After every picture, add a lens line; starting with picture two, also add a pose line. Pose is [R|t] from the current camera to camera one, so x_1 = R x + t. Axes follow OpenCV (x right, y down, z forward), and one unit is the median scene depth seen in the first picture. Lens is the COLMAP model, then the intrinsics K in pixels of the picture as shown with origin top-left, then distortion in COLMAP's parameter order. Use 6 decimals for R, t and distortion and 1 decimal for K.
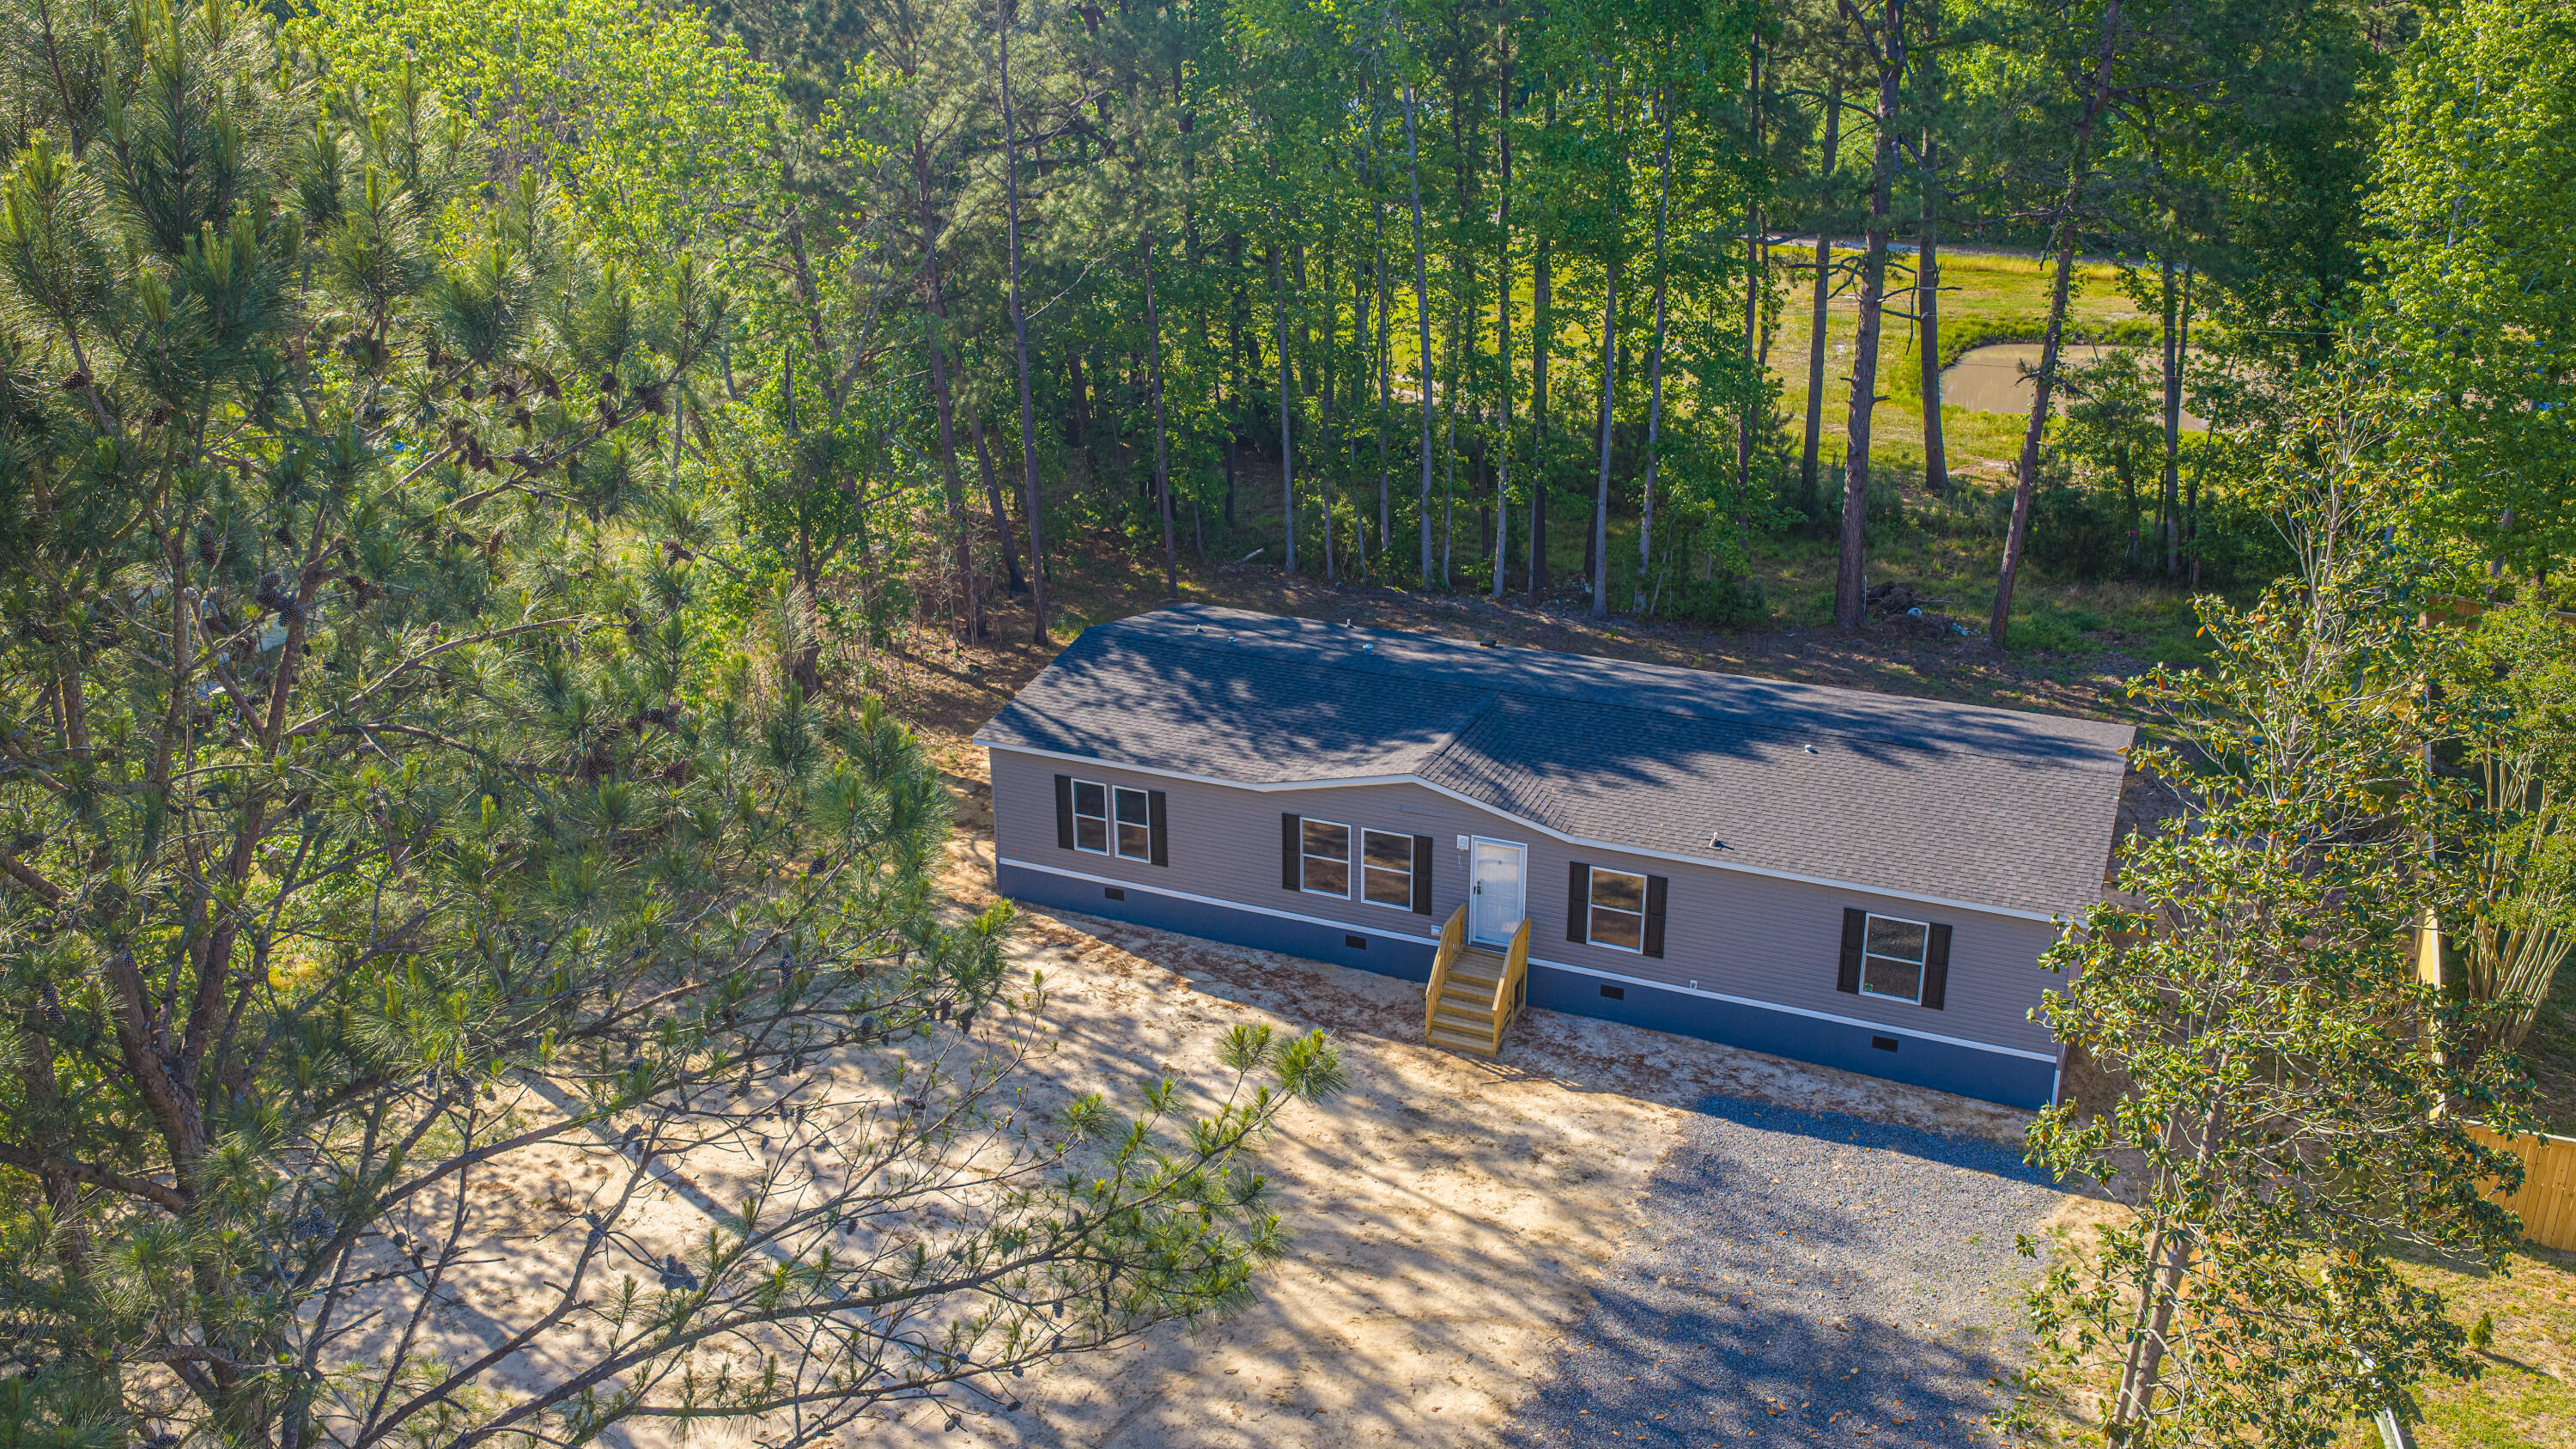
lens RADIAL K [[2147.0, 0, 1288.6], [0, 2147.0, 714.3], [0, 0, 1]] dist [0.021344, -0.052167]
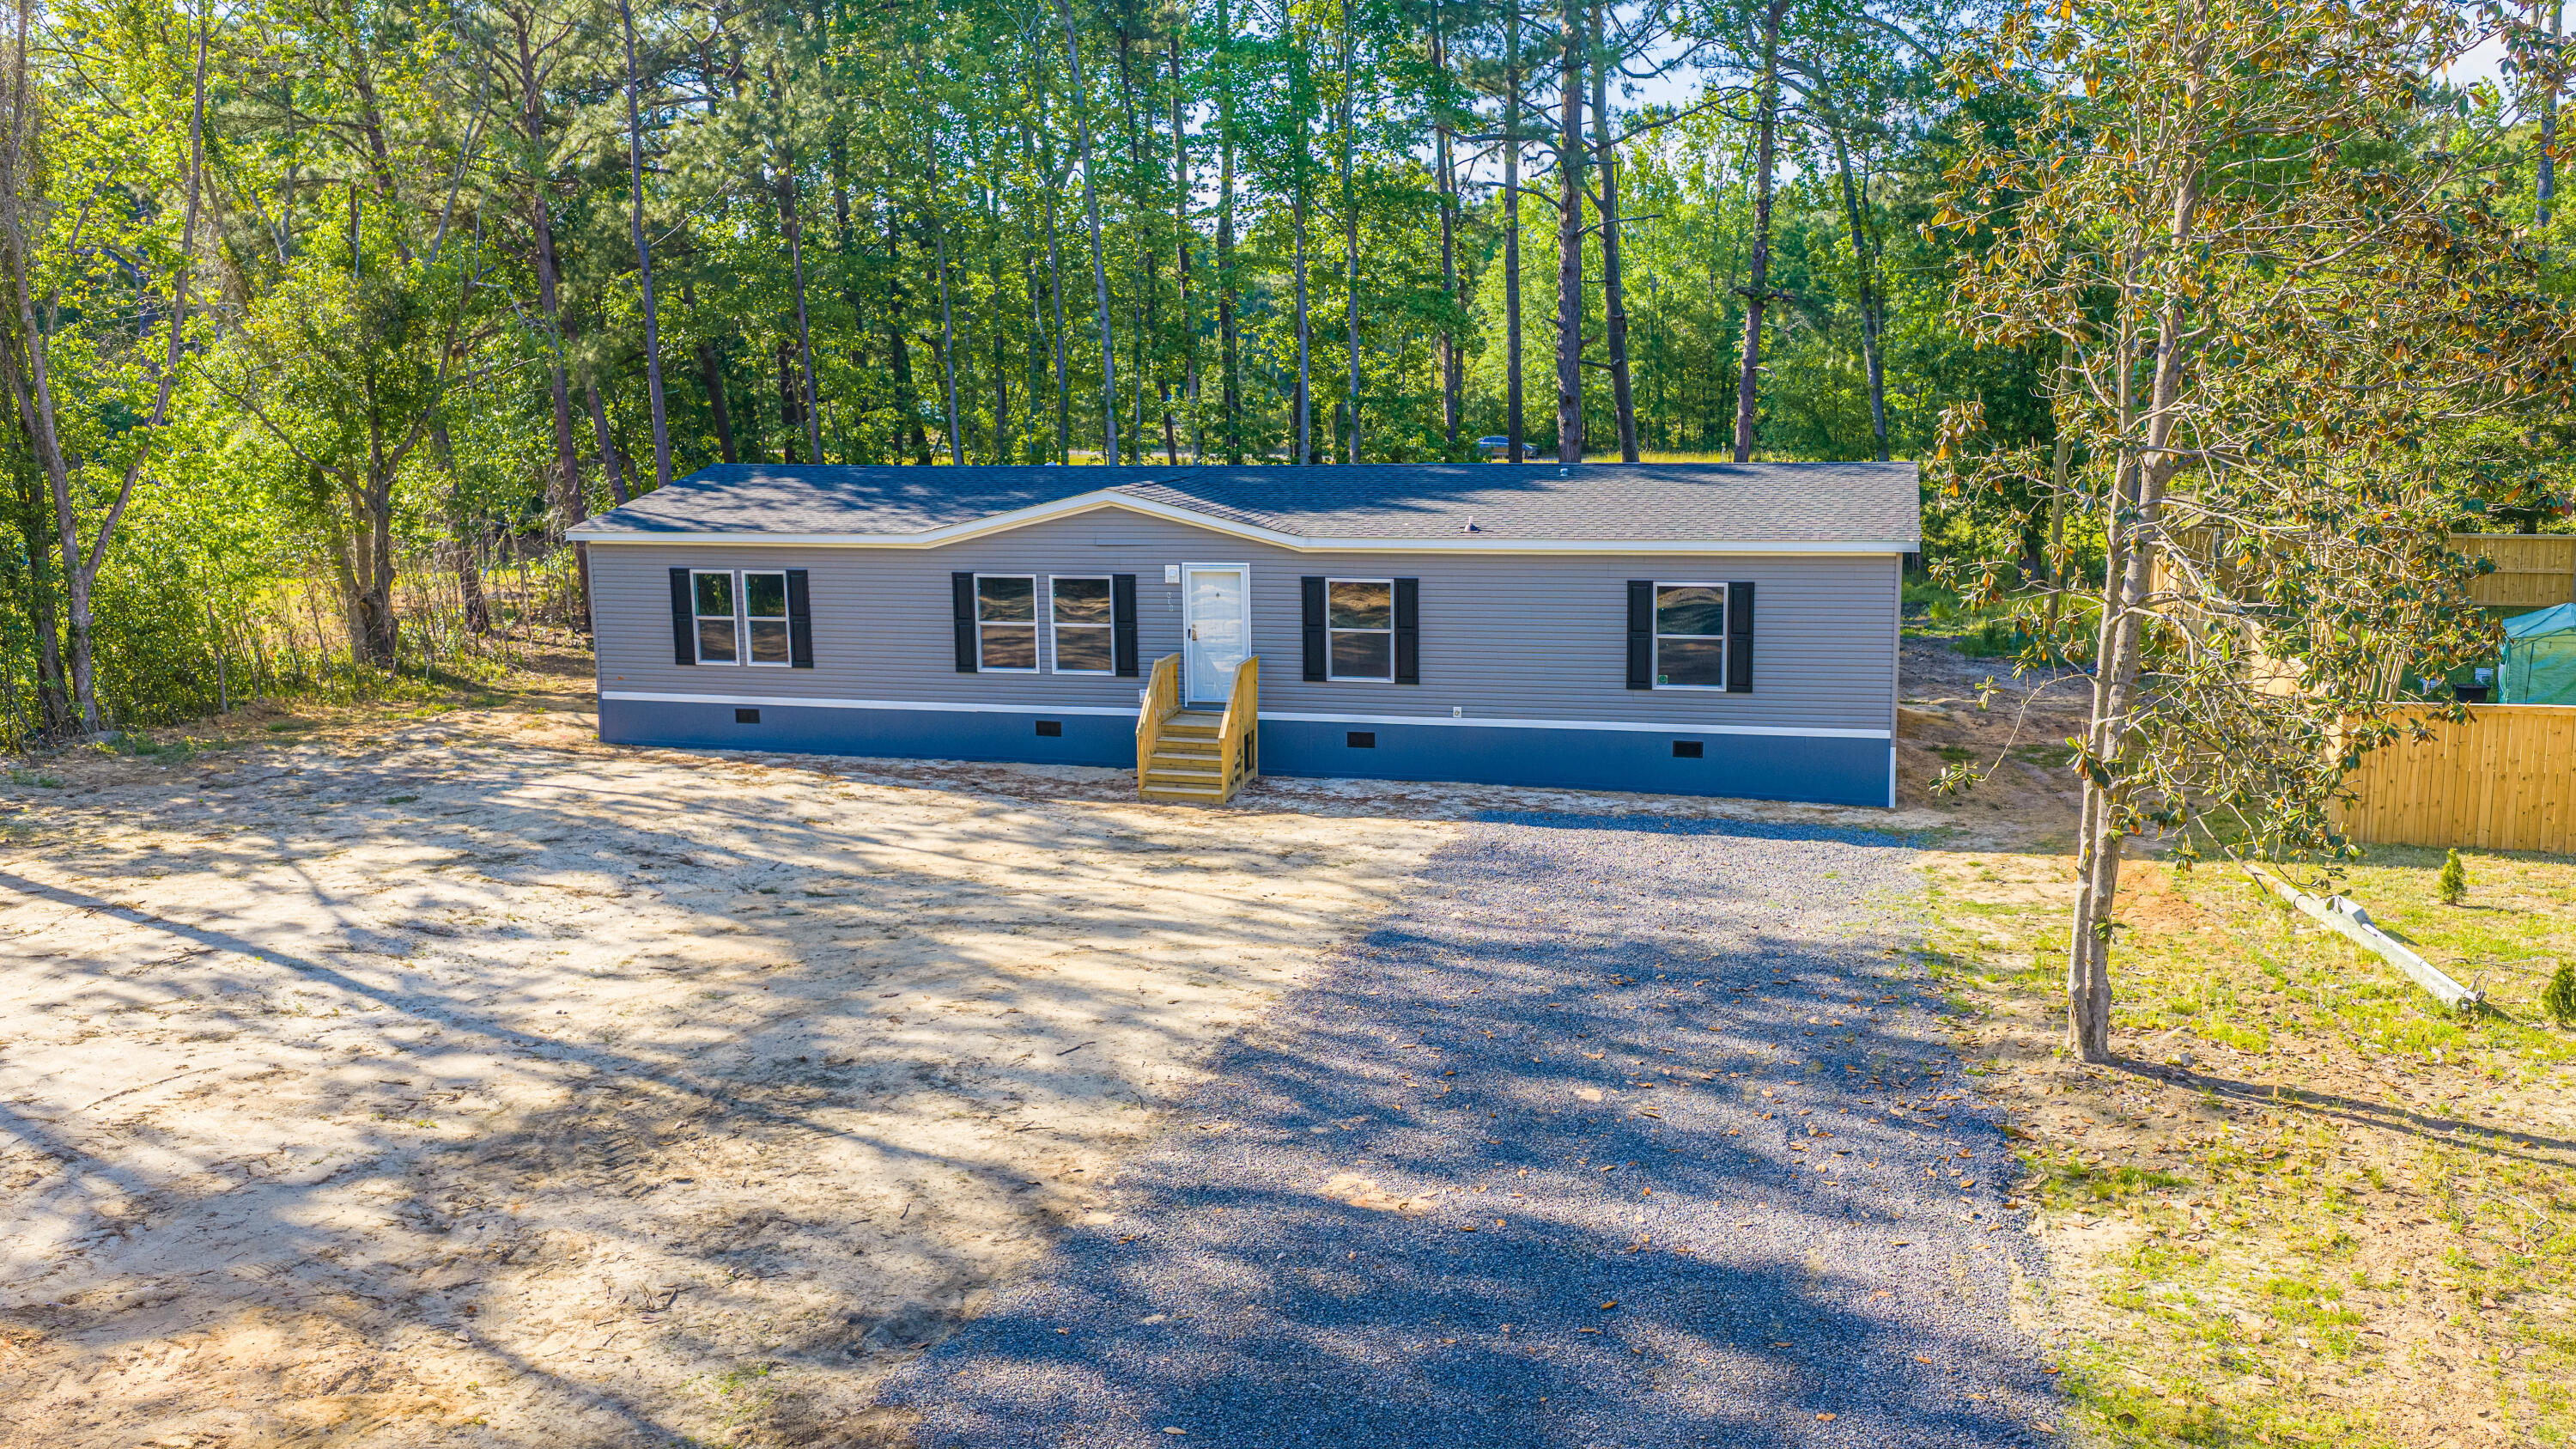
lens RADIAL K [[2145.6, 0, 1292.7], [0, 2145.6, 727.9], [0, 0, 1]] dist [0.025618, -0.059703]
pose [[0.988576, -0.034560, 0.146706, 0.003719], [0.060902, 0.981950, -0.179066, 0.272317], [-0.137870, 0.185955, 0.972837, 0.200250]]
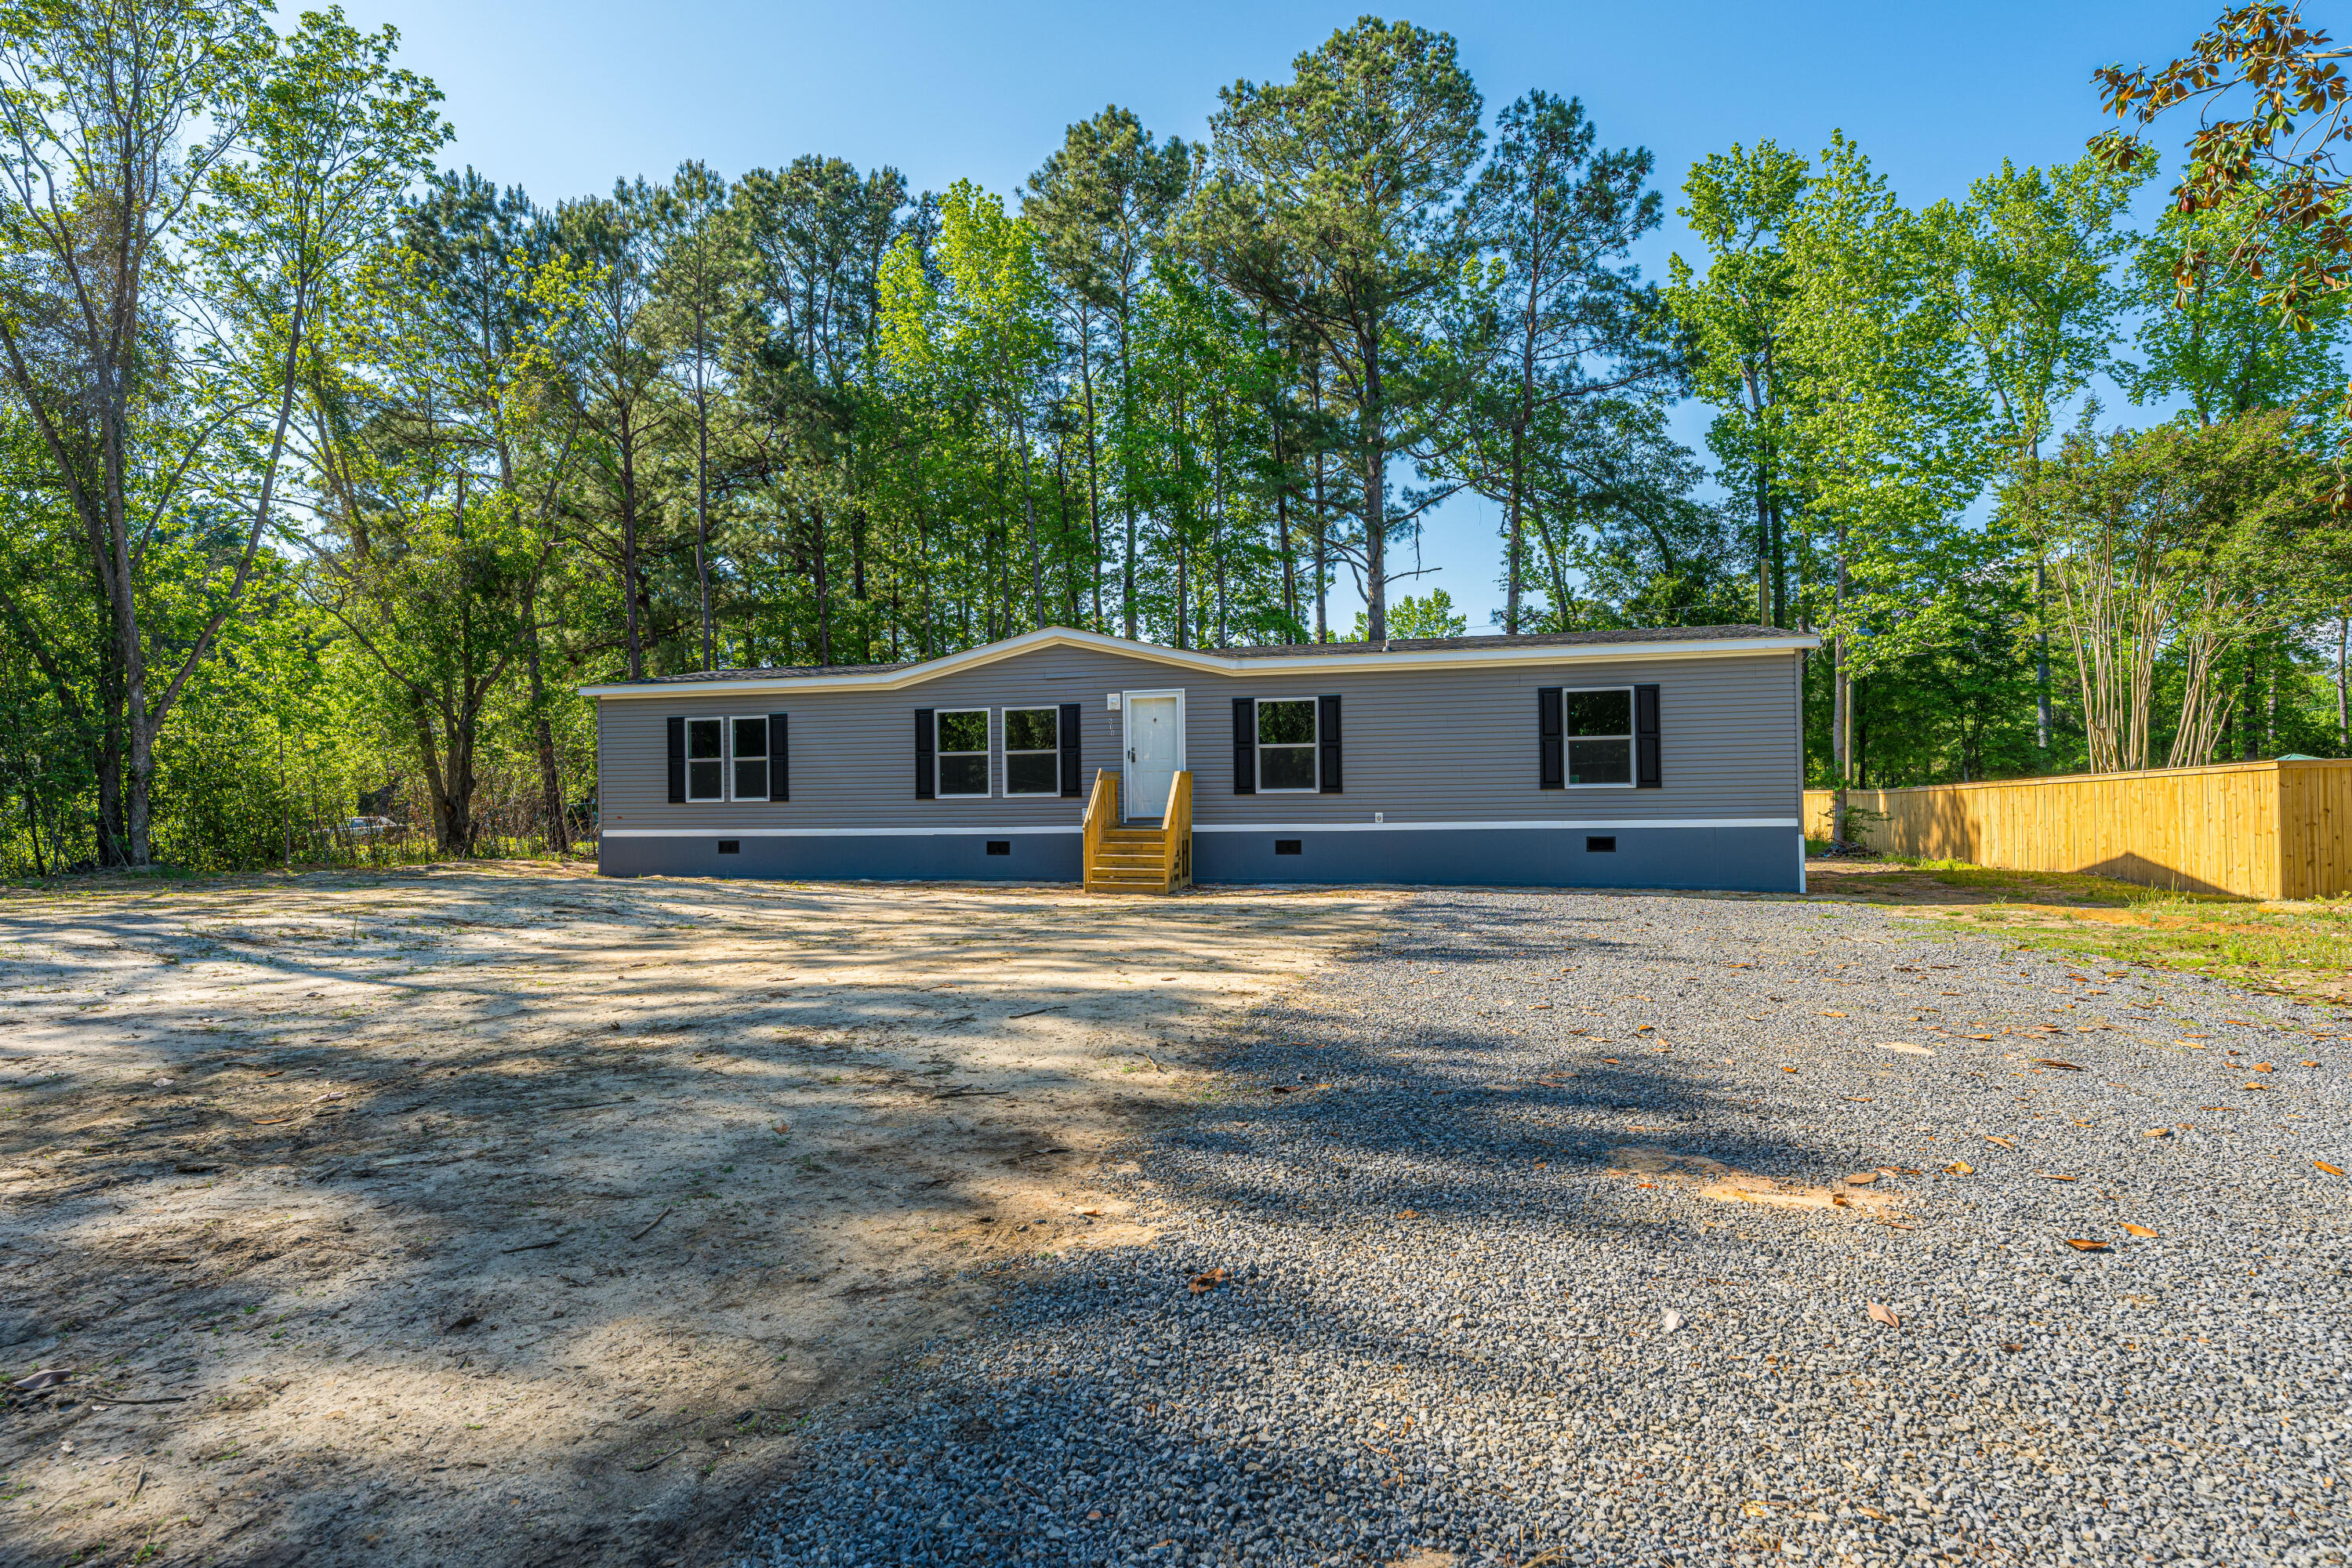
lens RADIAL K [[1257.3, 0, 1177.3], [0, 1257.3, 800.0], [0, 0, 1]] dist [-0.003627, 0.001826]
pose [[0.983638, -0.006028, 0.180053, 0.011060], [0.069433, 0.934914, -0.348017, 0.291508], [-0.166236, 0.354824, 0.920036, 0.520464]]
